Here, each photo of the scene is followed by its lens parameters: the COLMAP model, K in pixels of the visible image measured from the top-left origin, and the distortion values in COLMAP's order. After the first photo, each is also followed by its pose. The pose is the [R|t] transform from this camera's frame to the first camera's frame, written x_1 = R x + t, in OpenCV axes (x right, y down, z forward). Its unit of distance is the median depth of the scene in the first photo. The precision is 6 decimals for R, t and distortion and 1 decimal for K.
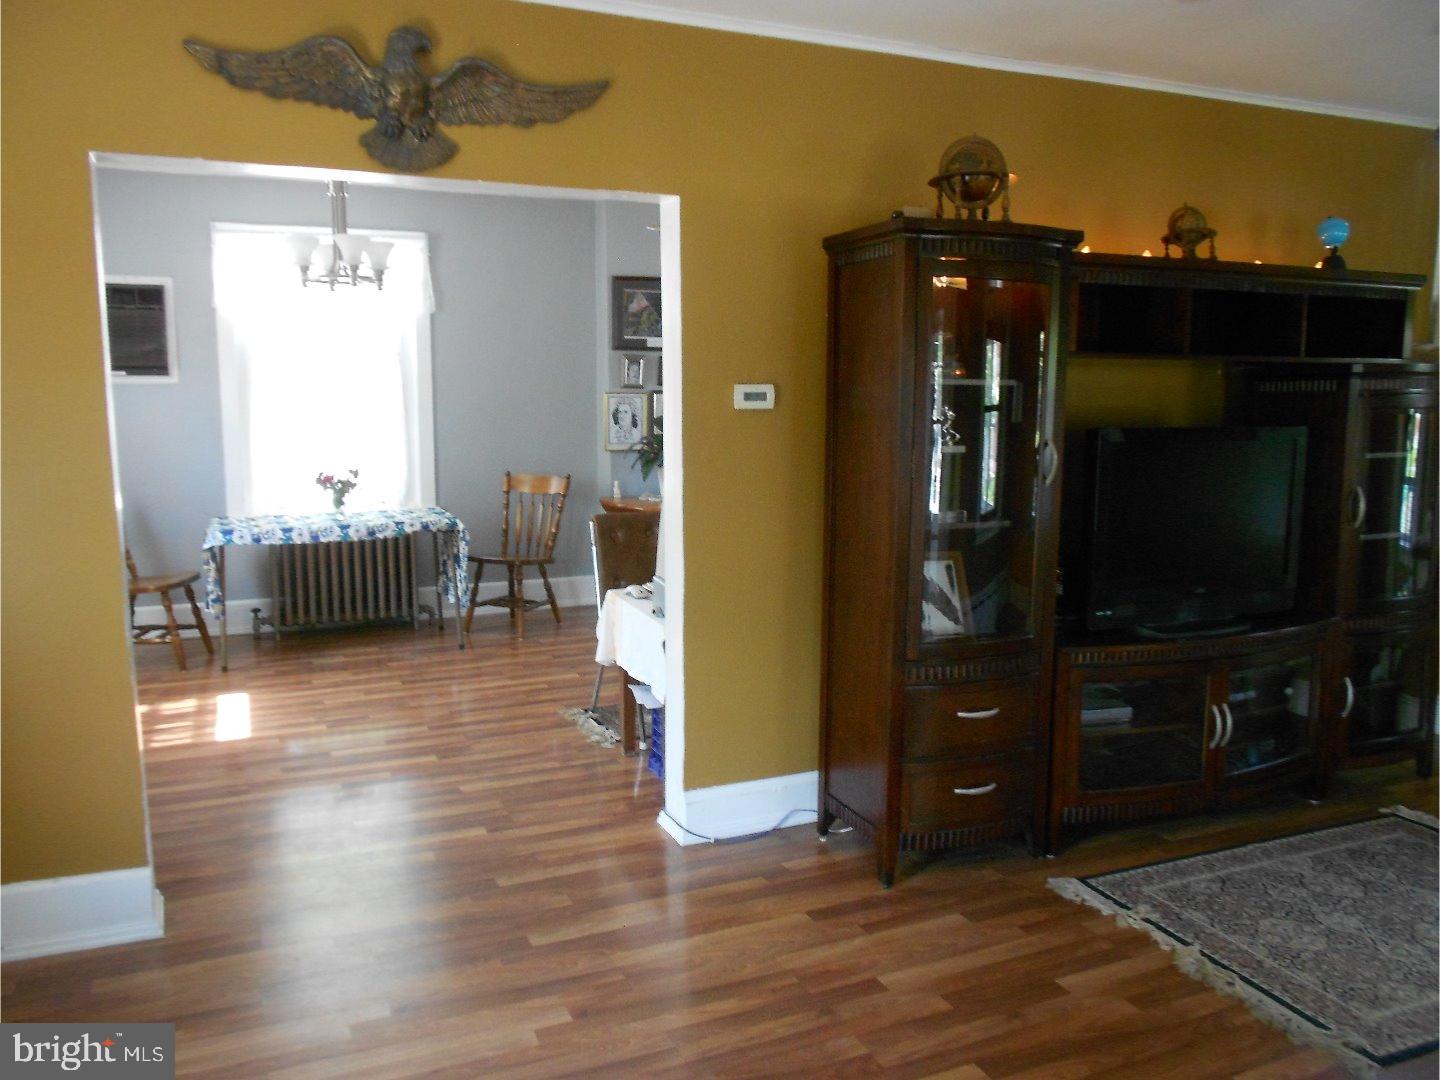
lens RADIAL K [[1100.7, 0, 720.0], [0, 1100.7, 540.0], [0, 0, 1]] dist [0.003545, -0.001441]
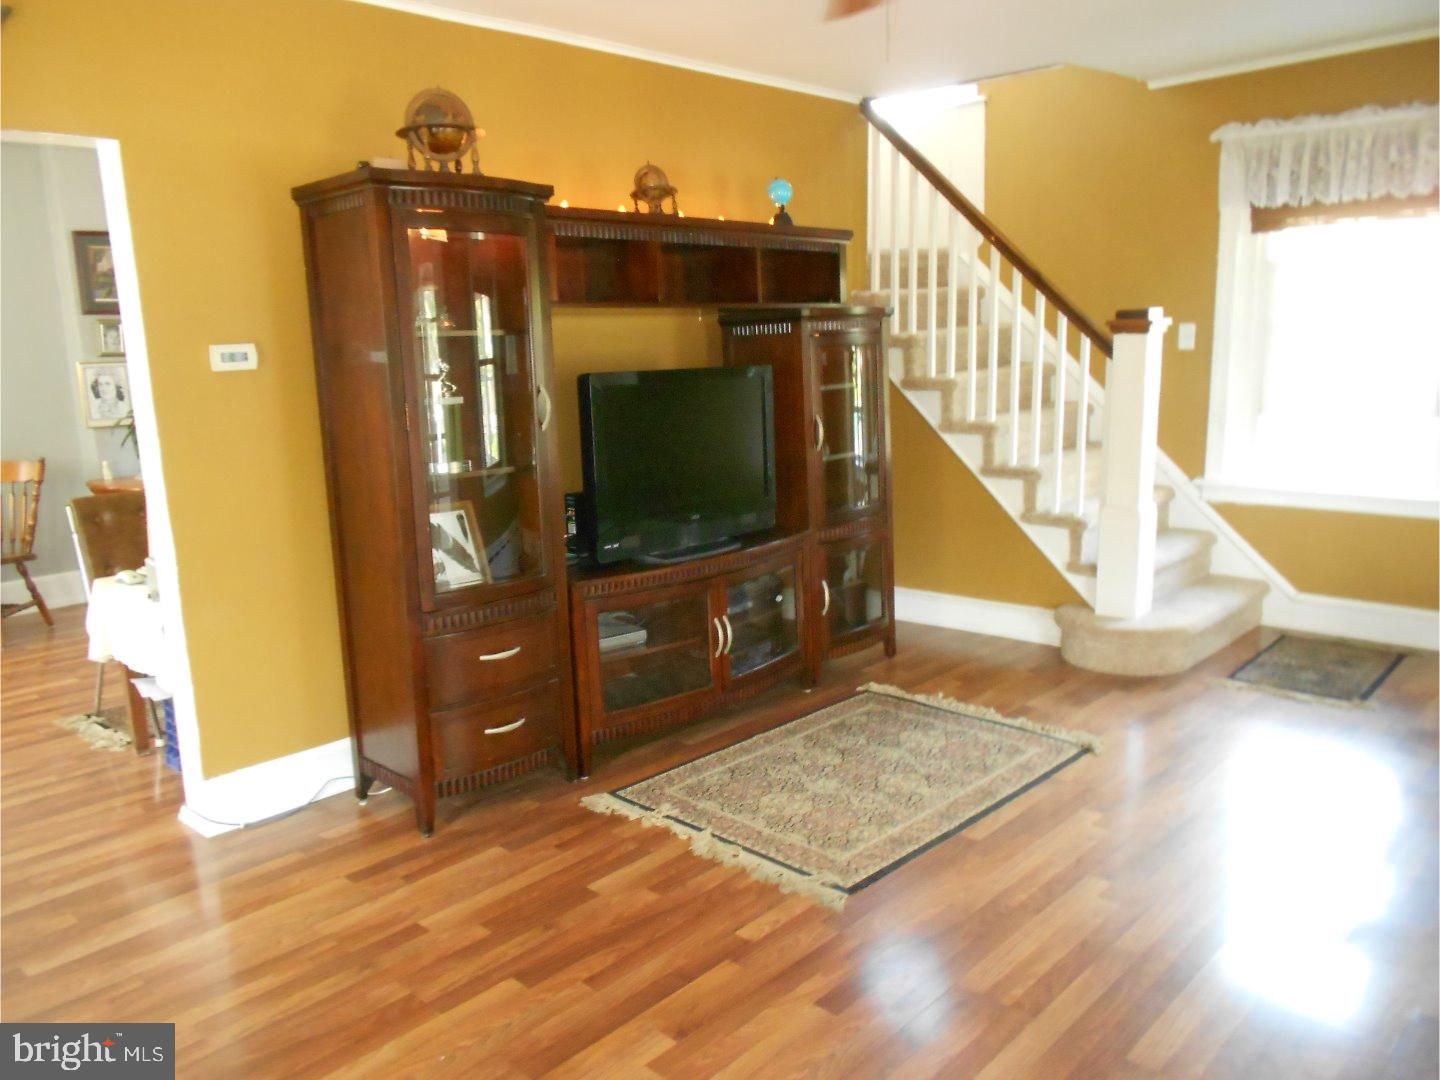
lens RADIAL K [[1096.9, 0, 716.8], [0, 1096.9, 545.8], [0, 0, 1]] dist [-0.010249, -0.001905]
pose [[0.921717, -0.103812, 0.373713, 0.044152], [0.088452, 0.994386, 0.058070, 0.012957], [-0.377643, -0.020469, 0.925725, -0.029716]]
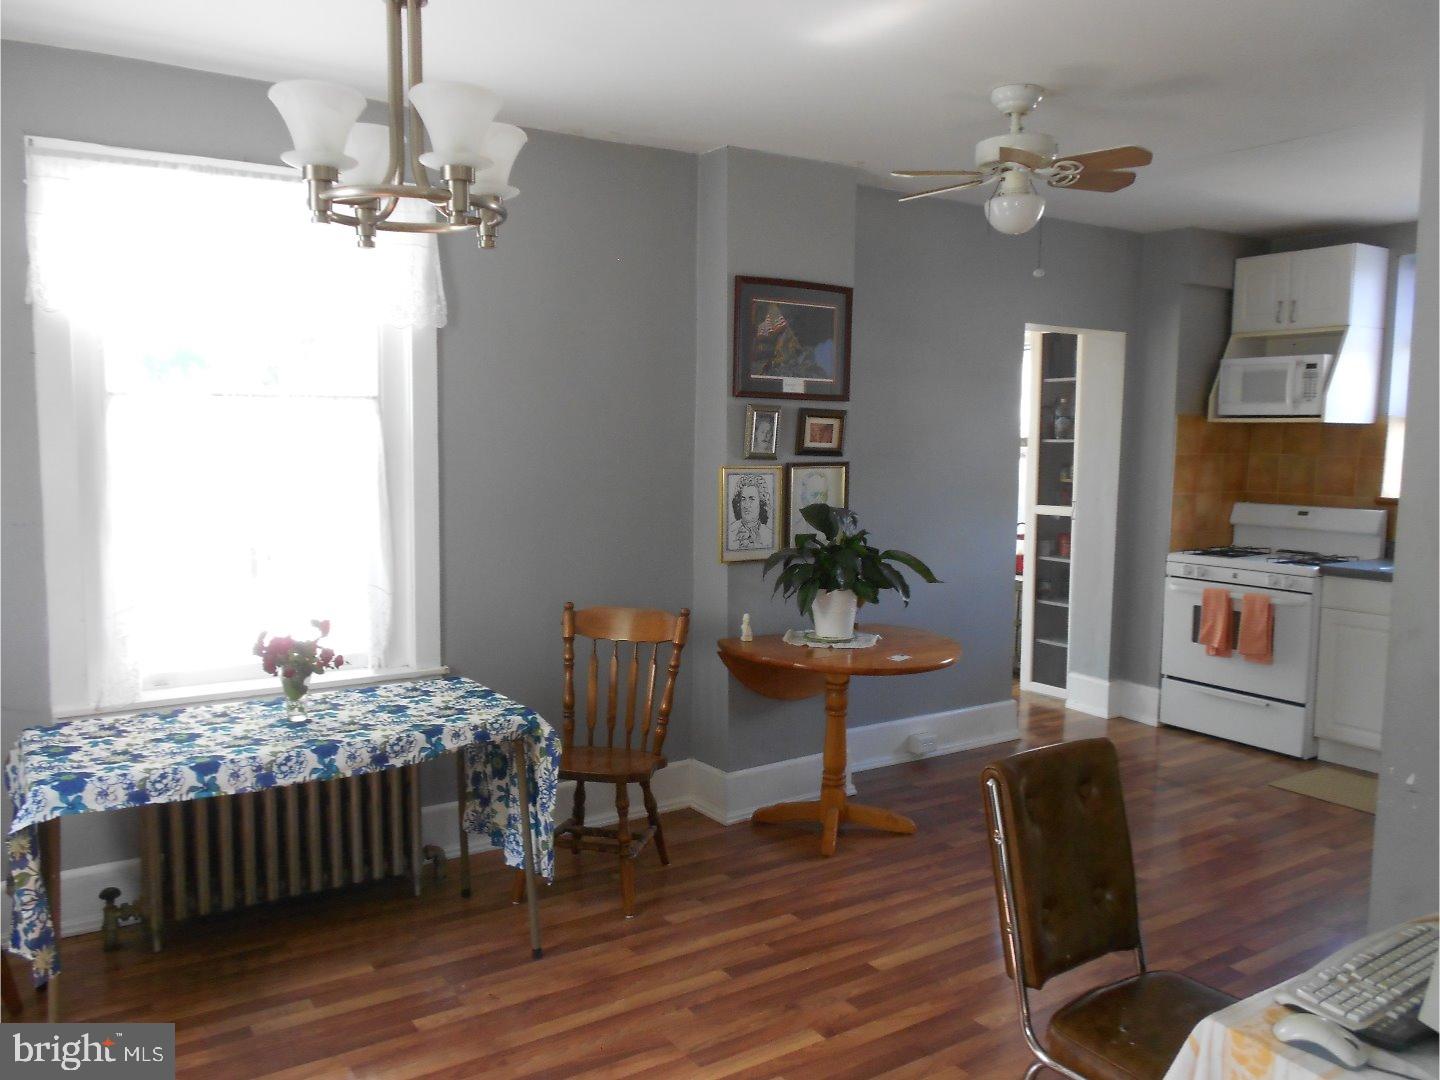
lens RADIAL K [[1093.8, 0, 695.1], [0, 1093.8, 540.8], [0, 0, 1]] dist [-0.001998, 0.048920]
pose [[0.988584, -0.011795, 0.150210, -0.357829], [0.018891, 0.998767, -0.045905, -0.112917], [-0.149484, 0.048219, 0.987588, 0.701272]]
